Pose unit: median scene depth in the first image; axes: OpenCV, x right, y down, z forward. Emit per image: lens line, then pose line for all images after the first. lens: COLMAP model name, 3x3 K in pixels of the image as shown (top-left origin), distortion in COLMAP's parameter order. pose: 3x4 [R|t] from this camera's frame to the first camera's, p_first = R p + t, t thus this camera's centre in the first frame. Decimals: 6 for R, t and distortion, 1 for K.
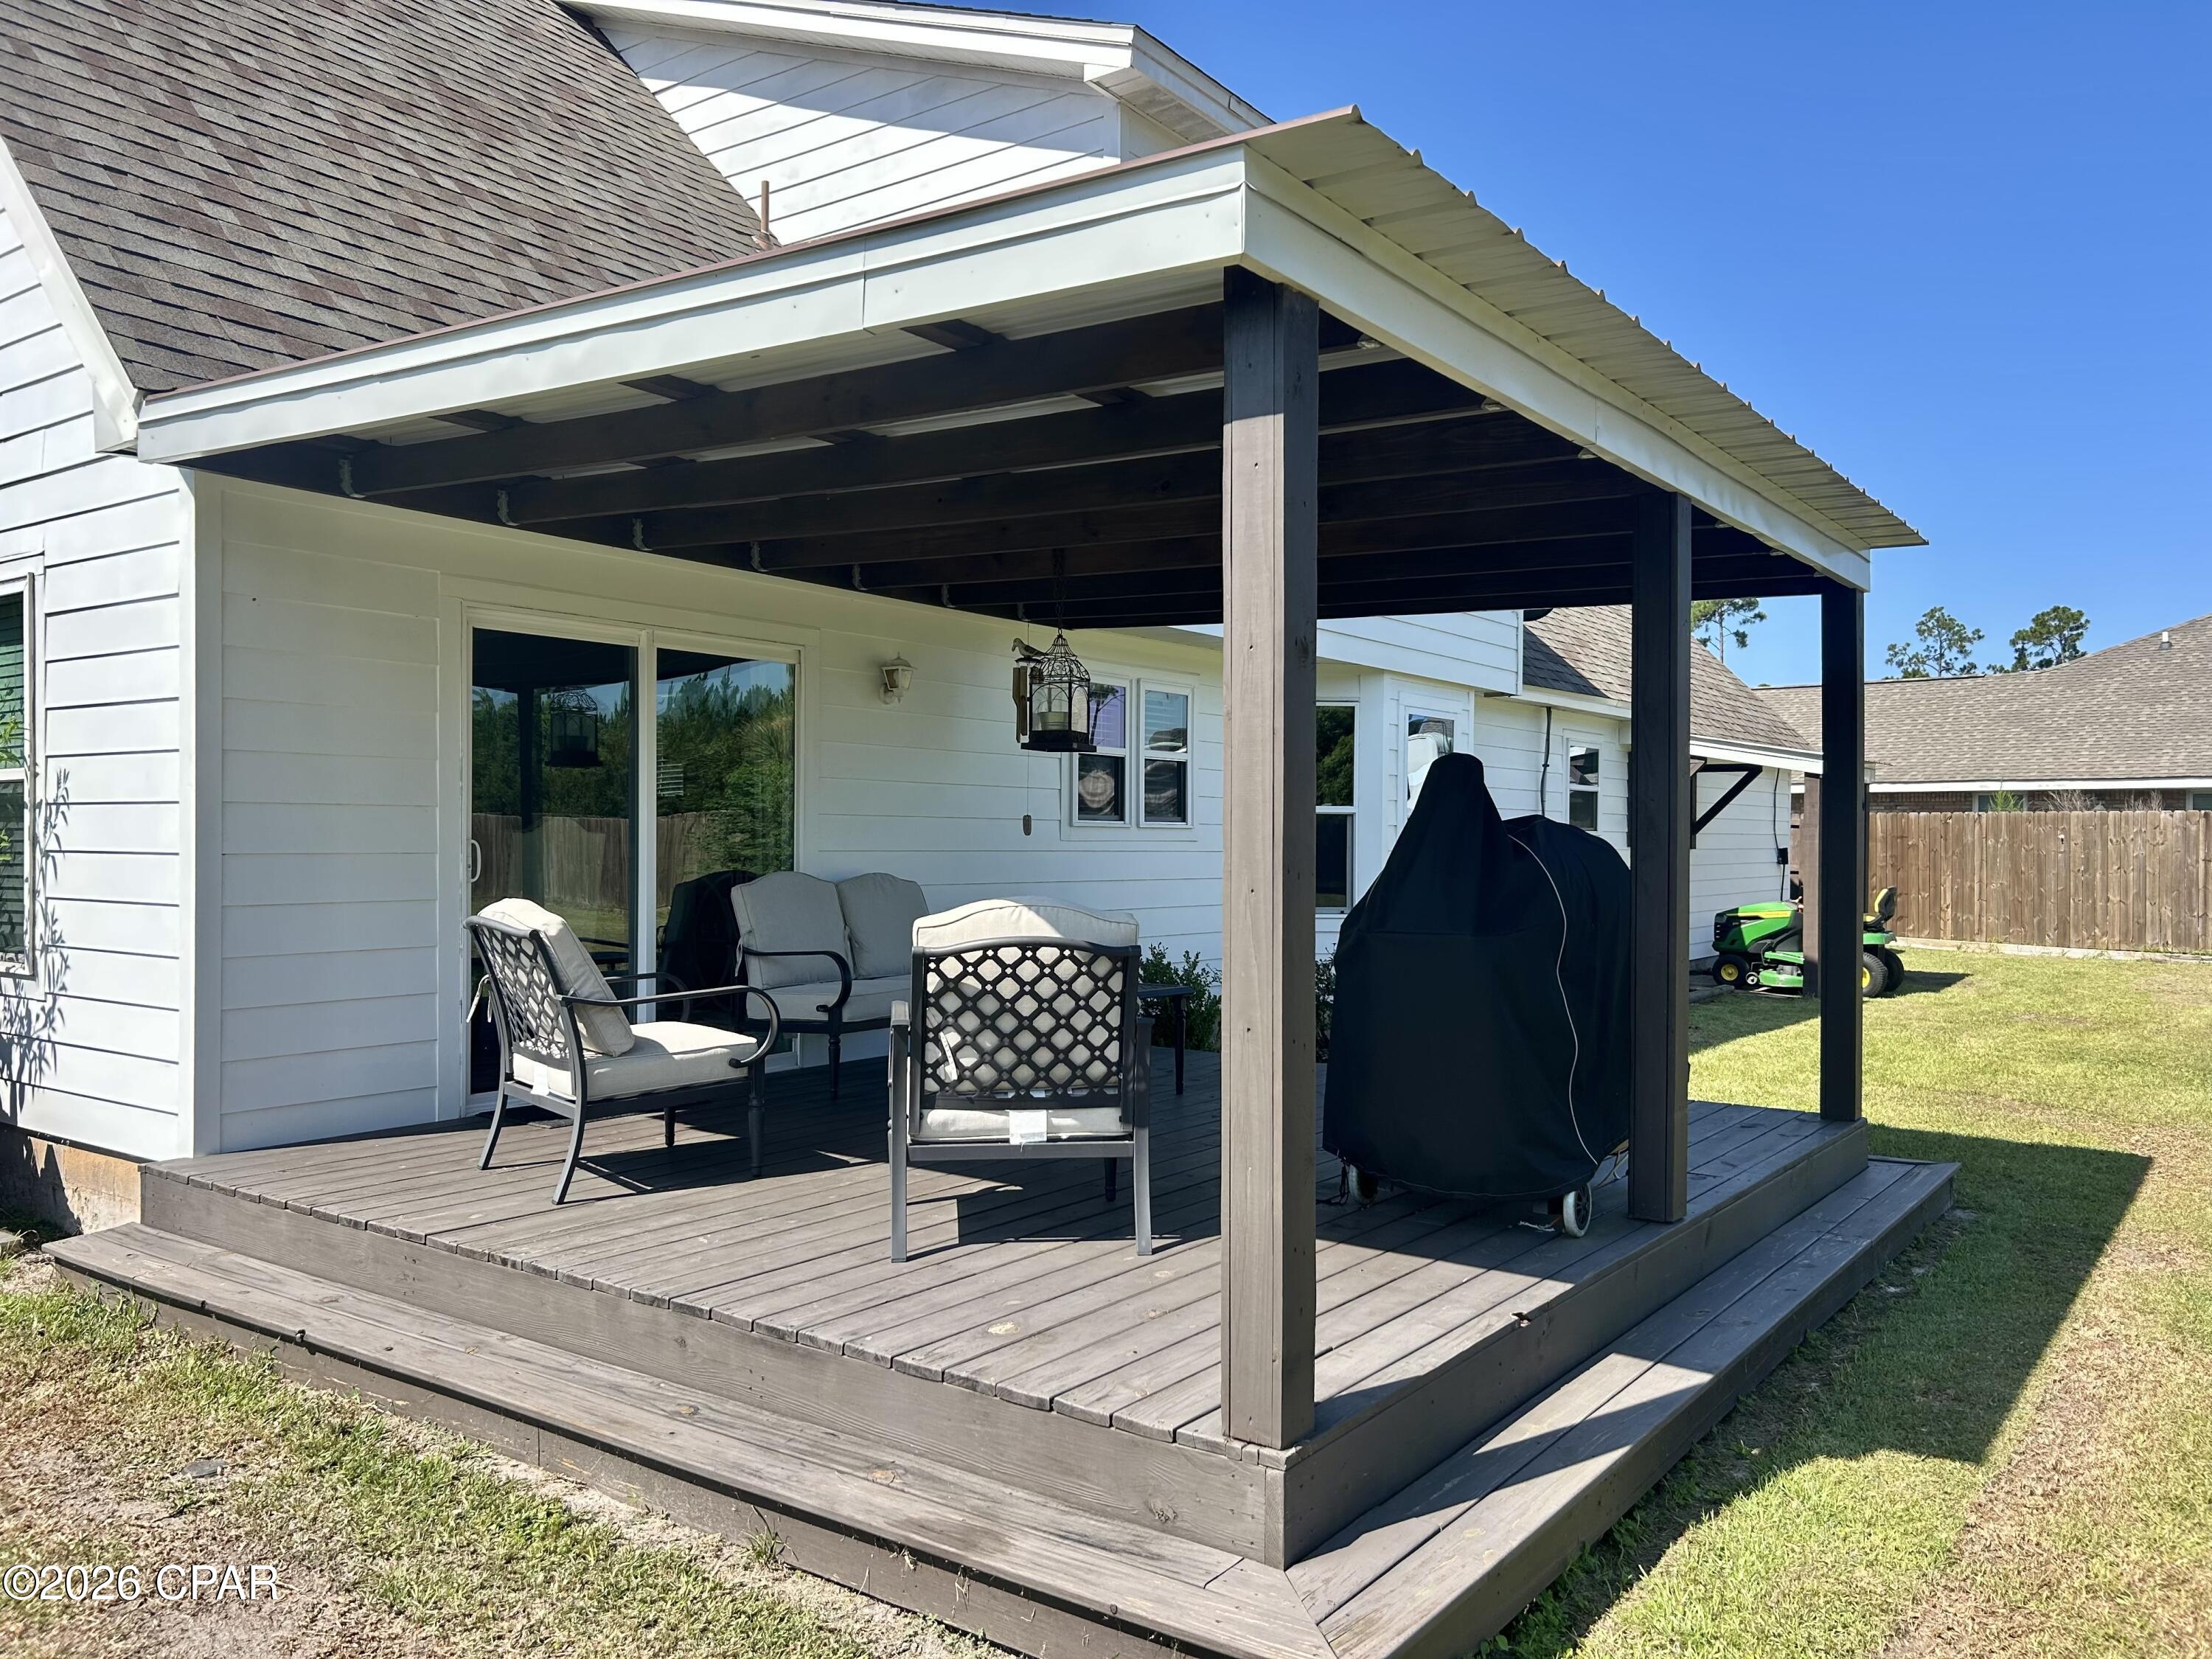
lens RADIAL K [[1645.8, 0, 1104.7], [0, 1645.8, 840.6], [0, 0, 1]] dist [0.093890, -0.140558]
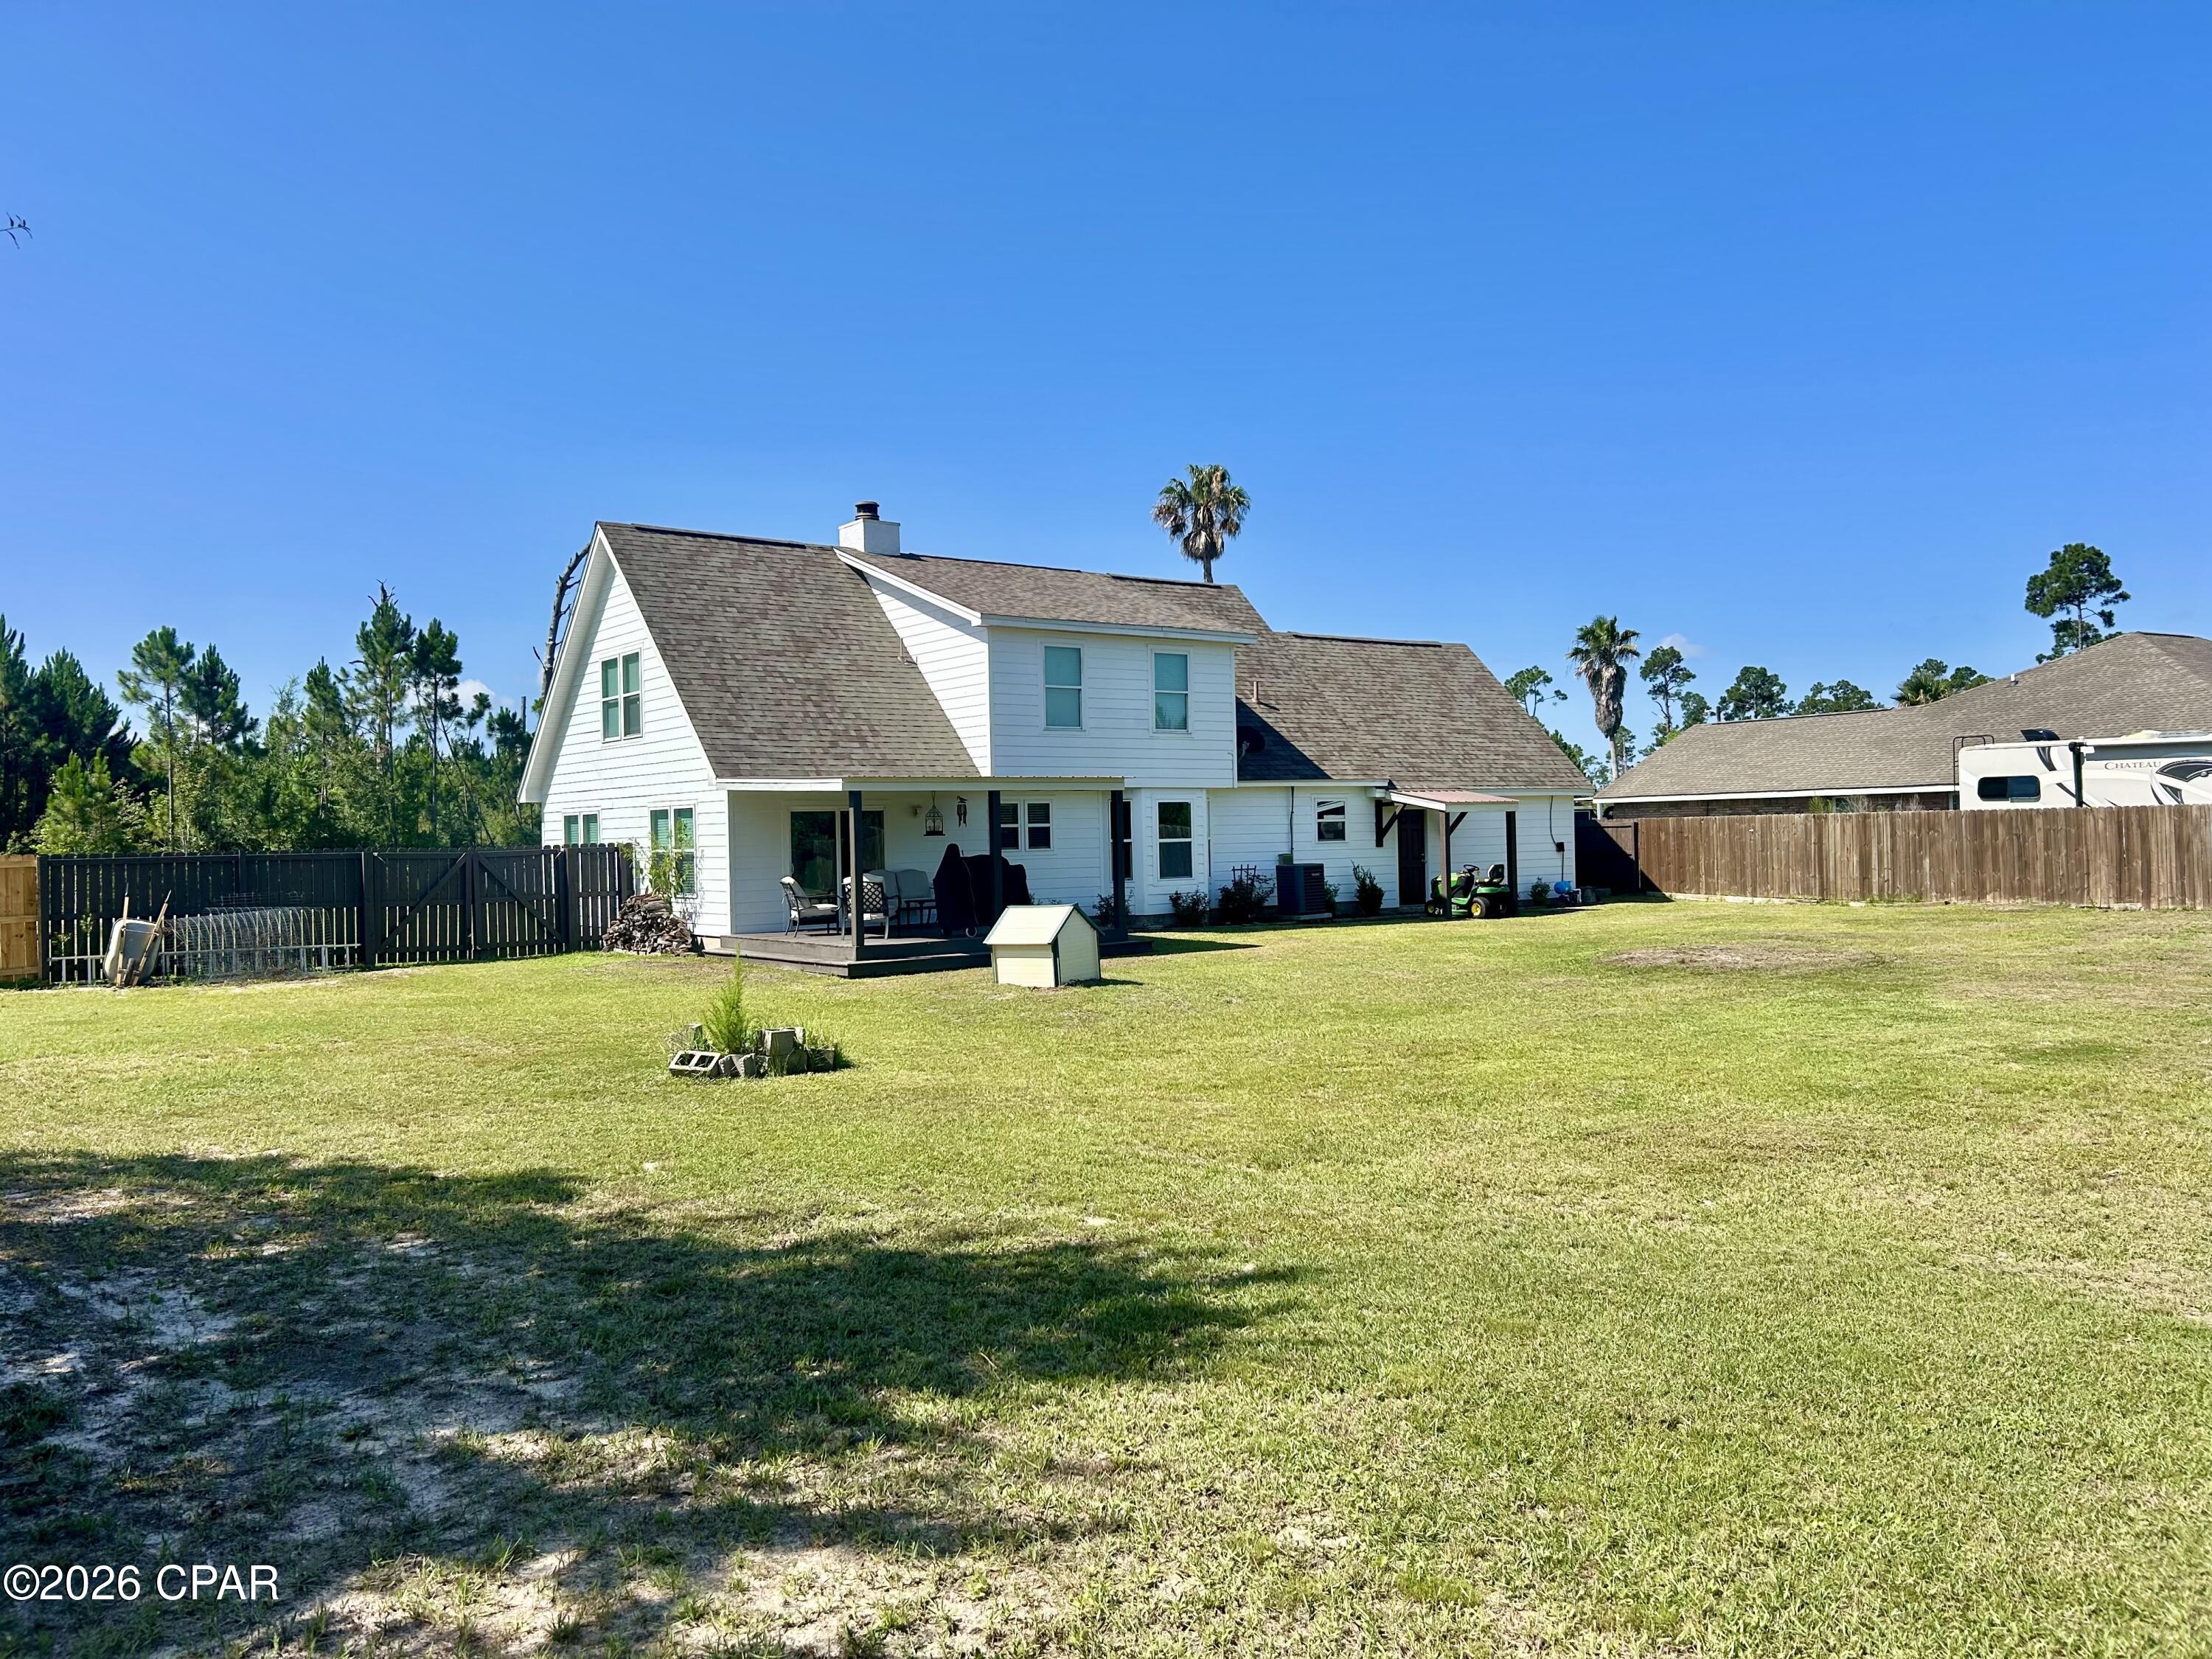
lens RADIAL K [[1645.8, 0, 1104.7], [0, 1645.8, 840.6], [0, 0, 1]] dist [0.093890, -0.140558]
pose [[0.954851, -0.027448, -0.295813, 0.460526], [0.028511, 0.999593, -0.000721, -0.009415], [0.295712, -0.007745, 0.955246, -0.782065]]
